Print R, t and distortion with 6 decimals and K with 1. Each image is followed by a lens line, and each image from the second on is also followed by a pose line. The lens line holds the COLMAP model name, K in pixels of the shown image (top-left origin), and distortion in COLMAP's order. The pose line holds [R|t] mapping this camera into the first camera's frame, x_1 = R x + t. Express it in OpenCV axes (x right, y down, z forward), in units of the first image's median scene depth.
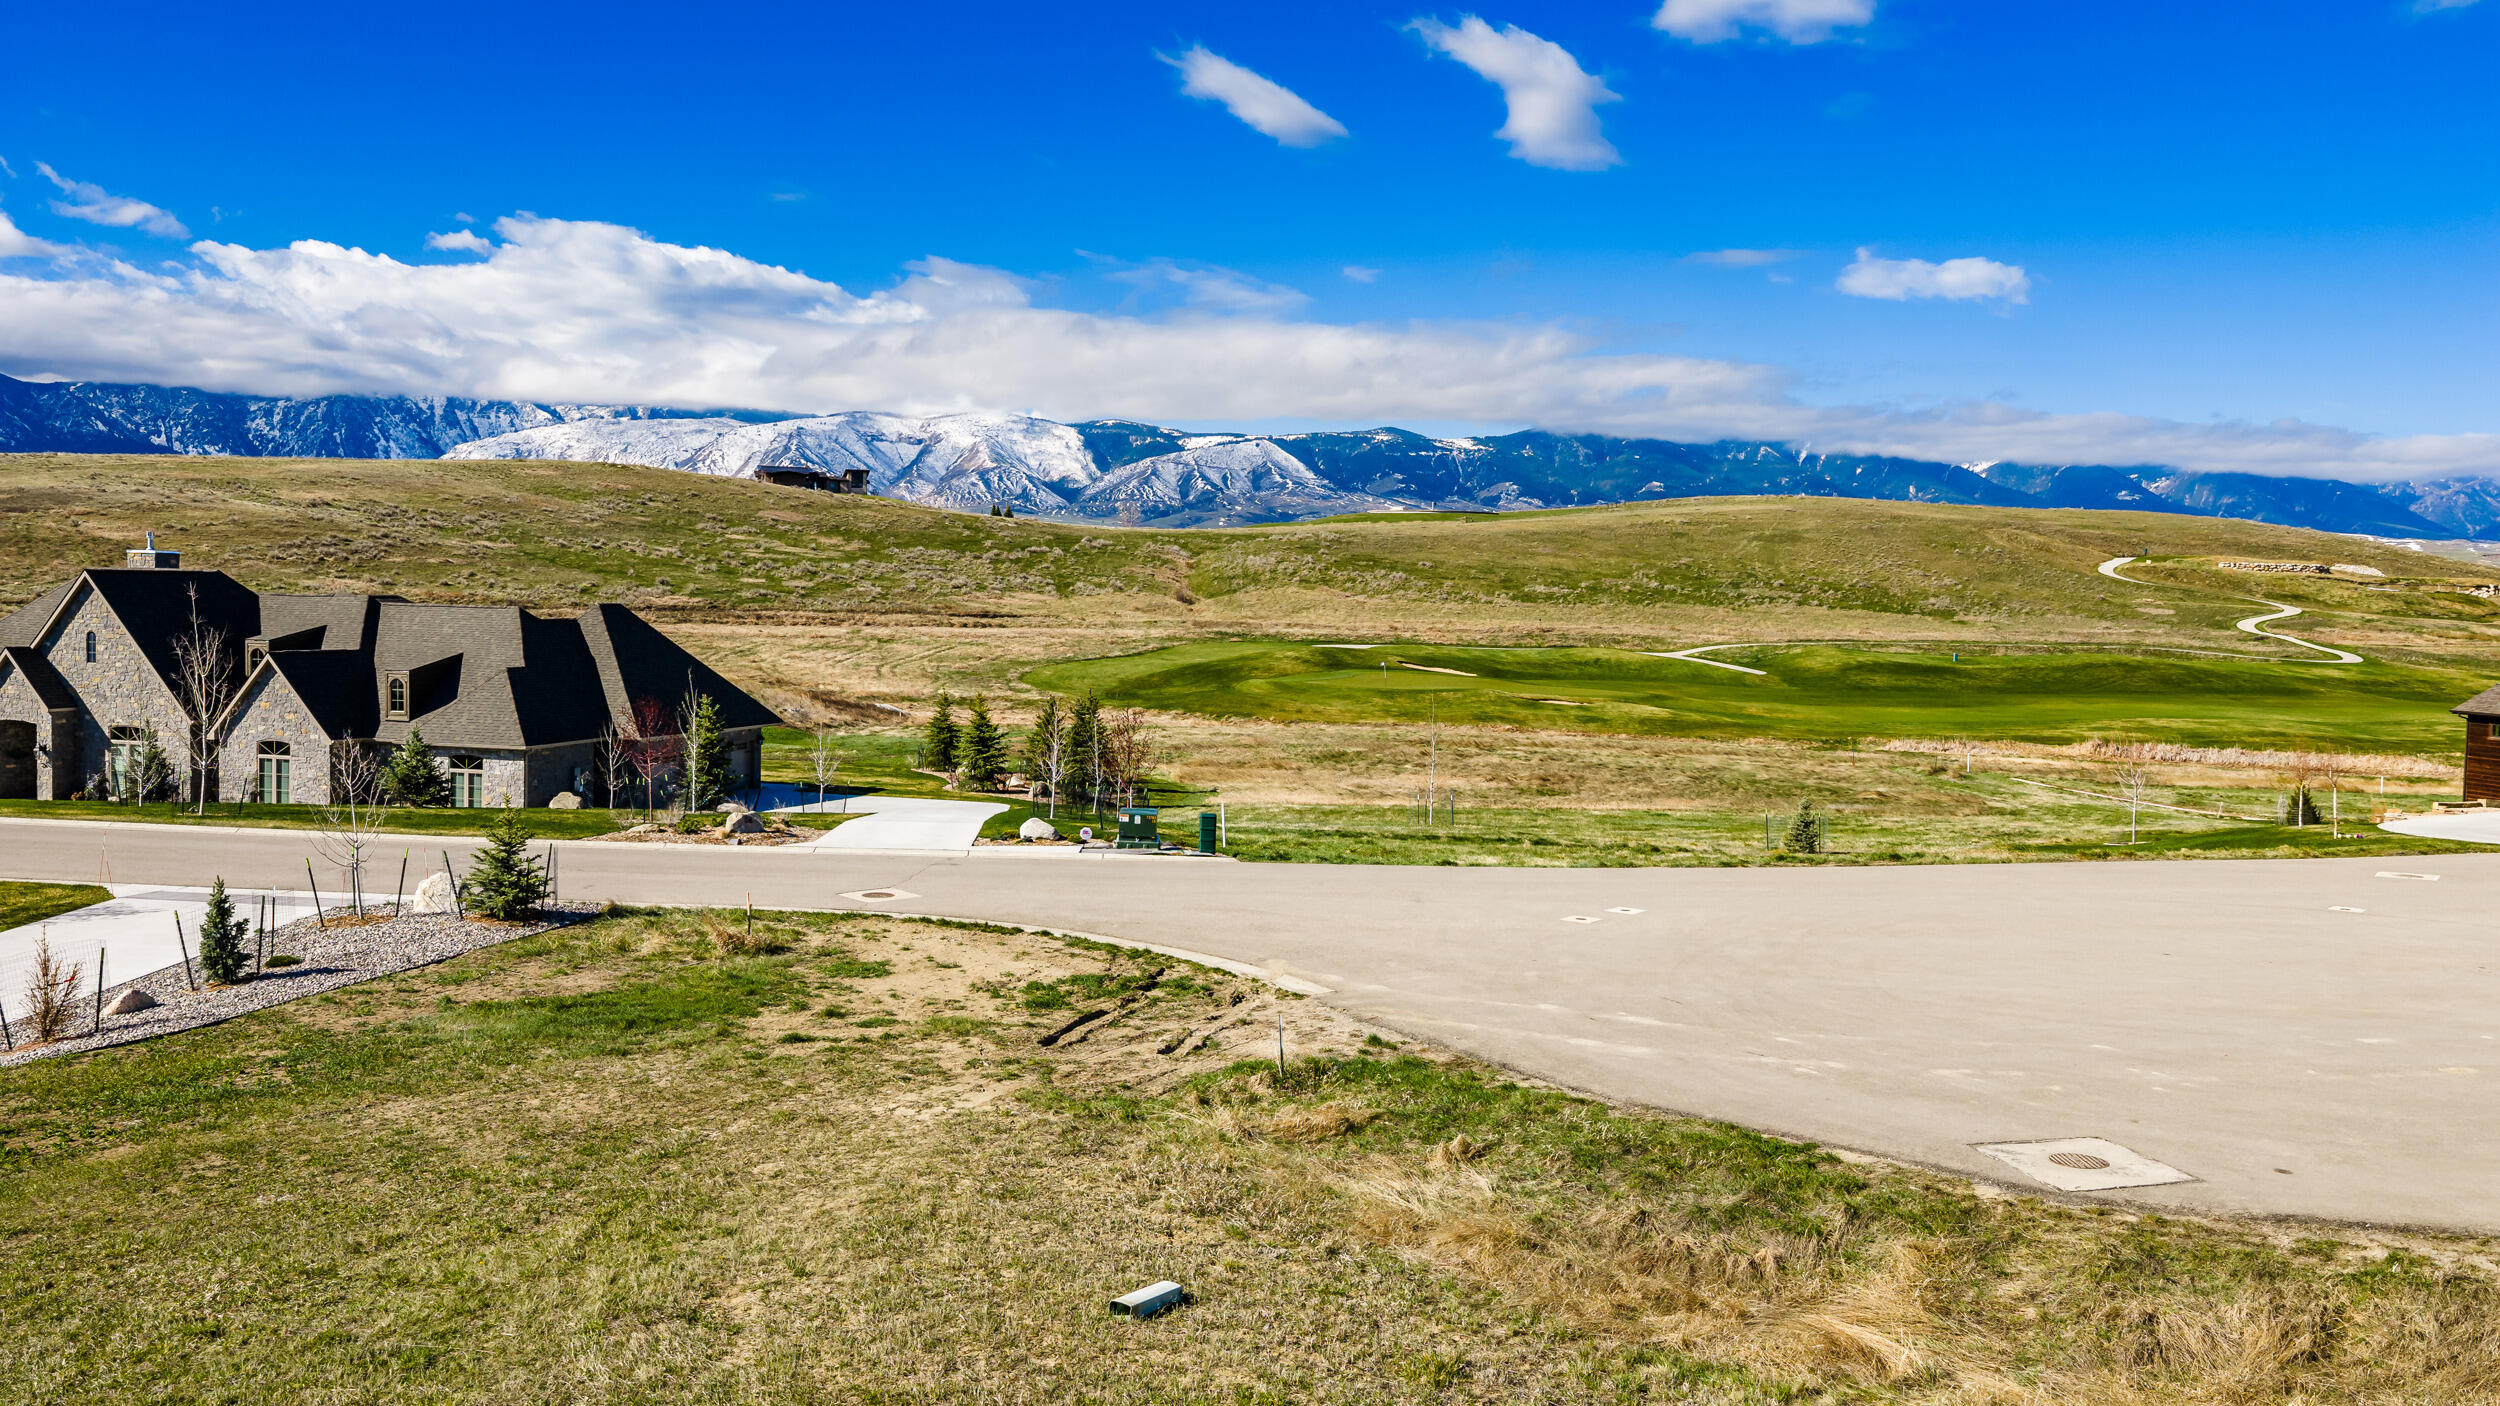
lens RADIAL K [[2040.6, 0, 1250.0], [0, 2040.6, 703.0], [0, 0, 1]] dist [0.024443, -0.050889]
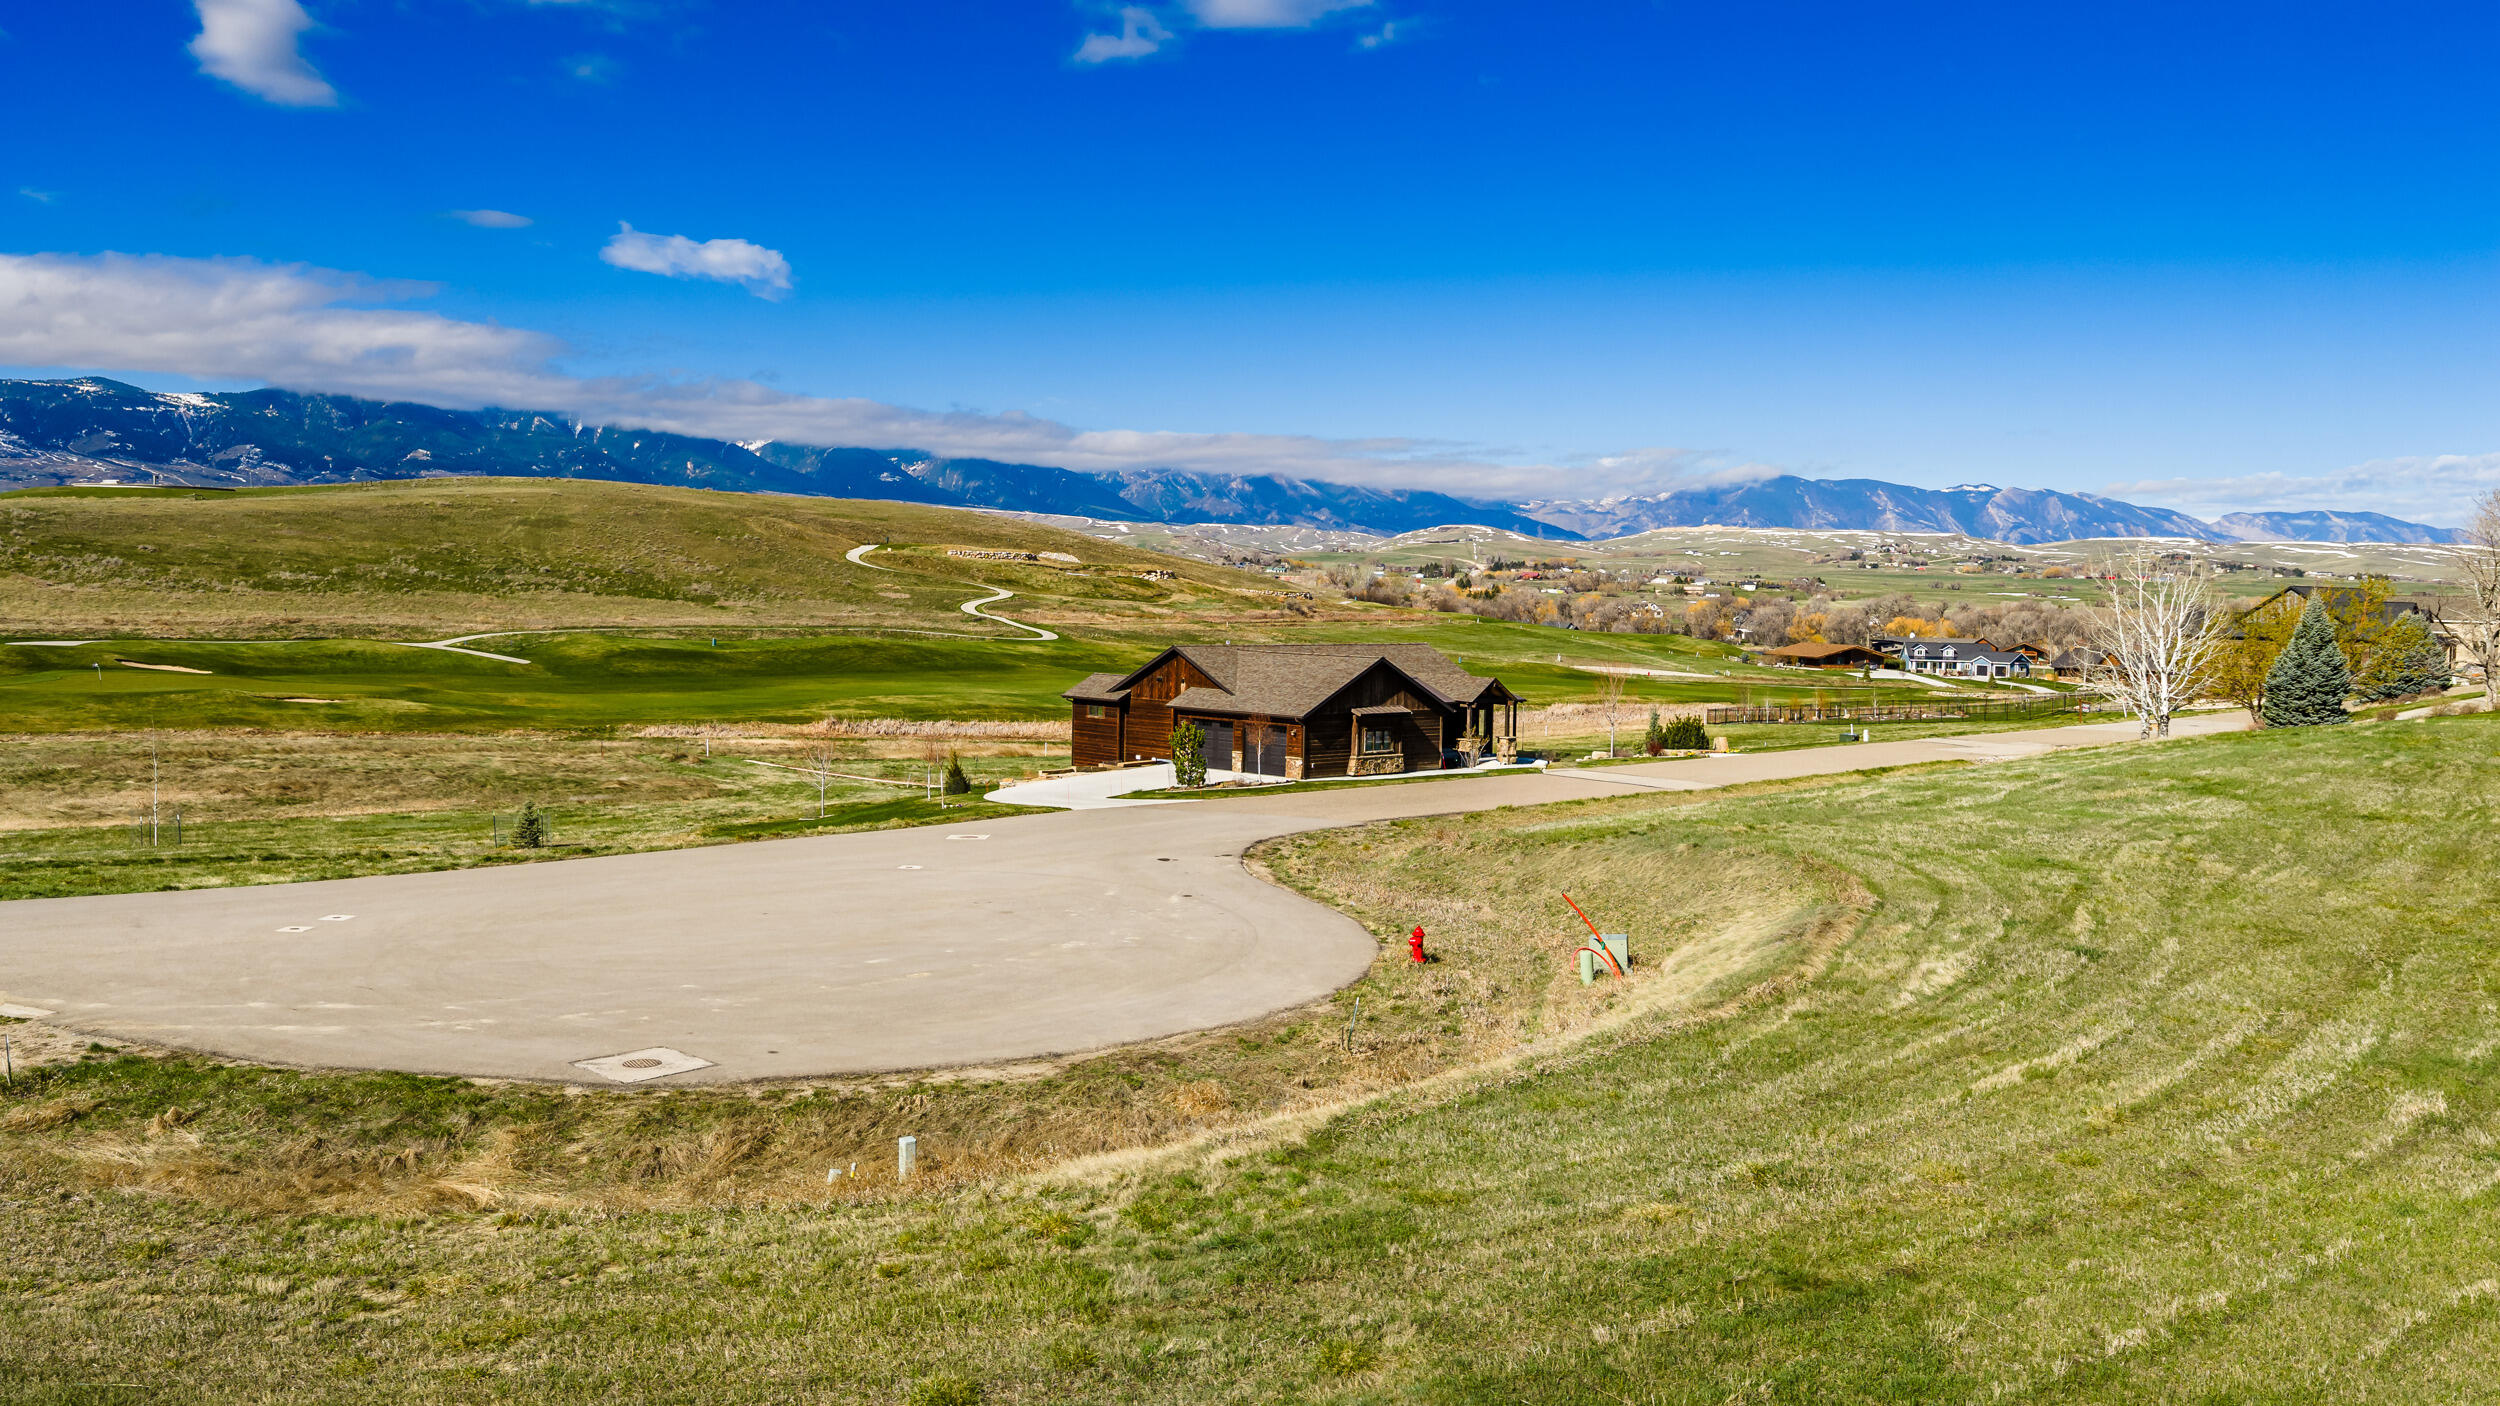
lens RADIAL K [[2020.3, 0, 1250.0], [0, 2020.3, 703.0], [0, 0, 1]] dist [0.003615, -0.023593]
pose [[0.834326, -0.034199, 0.550210, -0.006983], [0.028124, 0.999415, 0.019472, -0.015581], [-0.550554, -0.000772, 0.834799, -0.136068]]
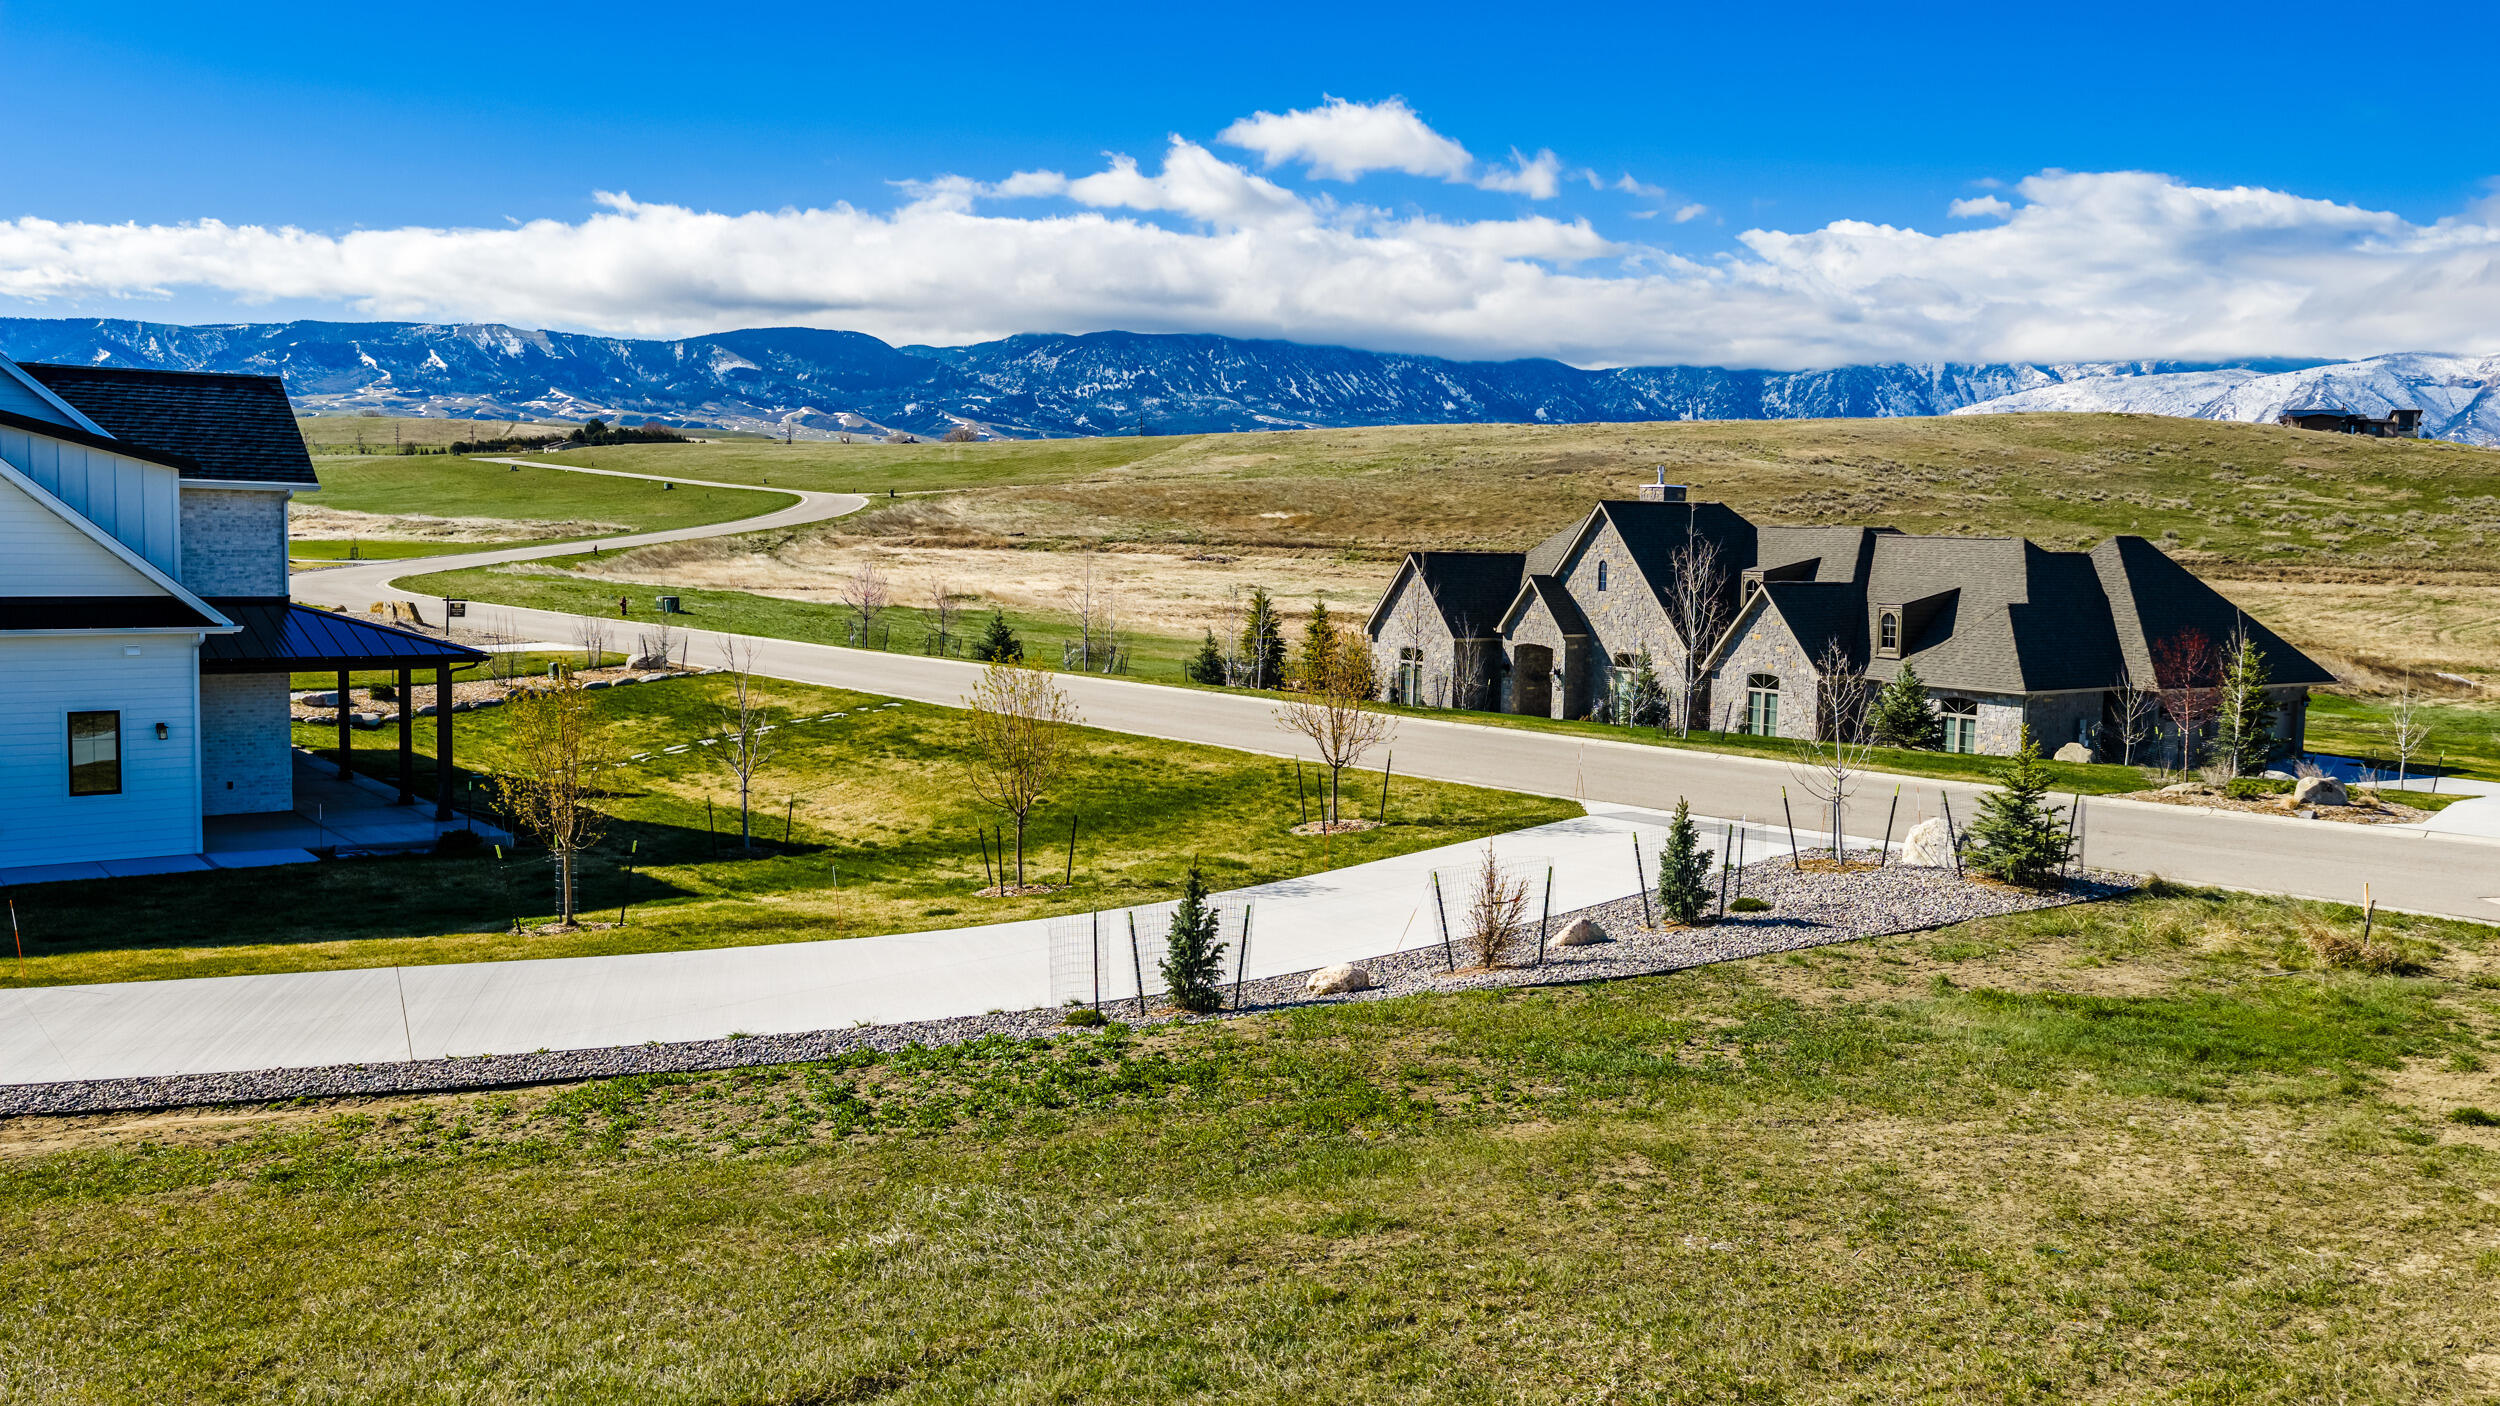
lens RADIAL K [[2039.3, 0, 1250.0], [0, 2039.3, 703.0], [0, 0, 1]] dist [0.026347, -0.050097]
pose [[0.767075, 0.049950, -0.639610, -0.045059], [-0.038563, 0.998752, 0.031749, 0.011345], [0.640398, 0.000311, 0.768044, 0.103356]]
